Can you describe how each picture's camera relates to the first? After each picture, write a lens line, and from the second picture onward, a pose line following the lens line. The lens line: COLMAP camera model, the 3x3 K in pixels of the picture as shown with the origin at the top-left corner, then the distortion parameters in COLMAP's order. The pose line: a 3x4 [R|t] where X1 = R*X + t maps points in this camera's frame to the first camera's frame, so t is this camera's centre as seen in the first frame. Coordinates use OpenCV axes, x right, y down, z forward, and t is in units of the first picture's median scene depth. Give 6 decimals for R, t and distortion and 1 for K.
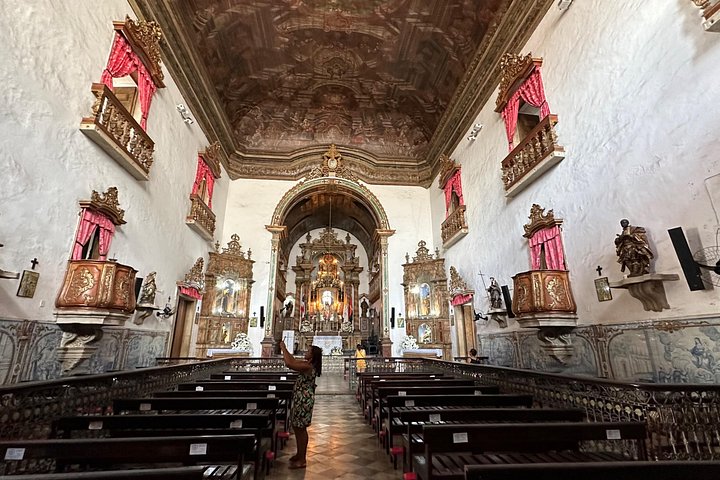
lens RADIAL K [[356.1, 0, 361.3], [0, 356.1, 237.3], [0, 0, 1]] dist [-0.000618, 0.002170]
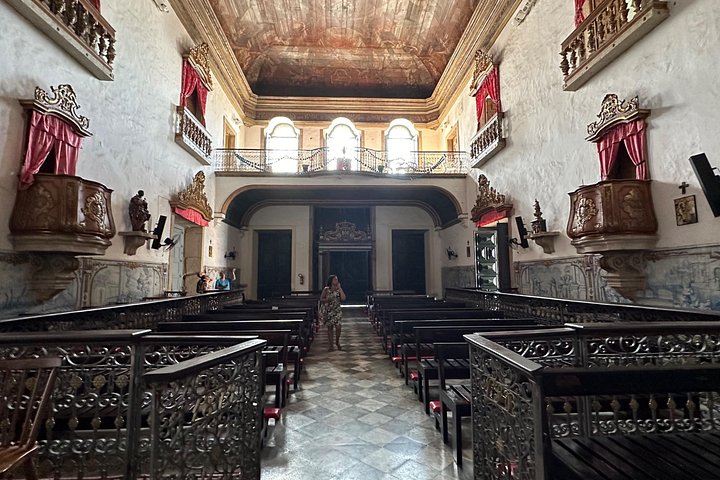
lens RADIAL K [[356.1, 0, 361.3], [0, 356.1, 237.3], [0, 0, 1]] dist [-0.000618, 0.002170]
pose [[-0.999341, 0.010281, 0.034819, -0.158078], [-0.004393, 0.917776, -0.397075, 0.625233], [-0.036038, -0.396966, -0.917126, 2.034093]]
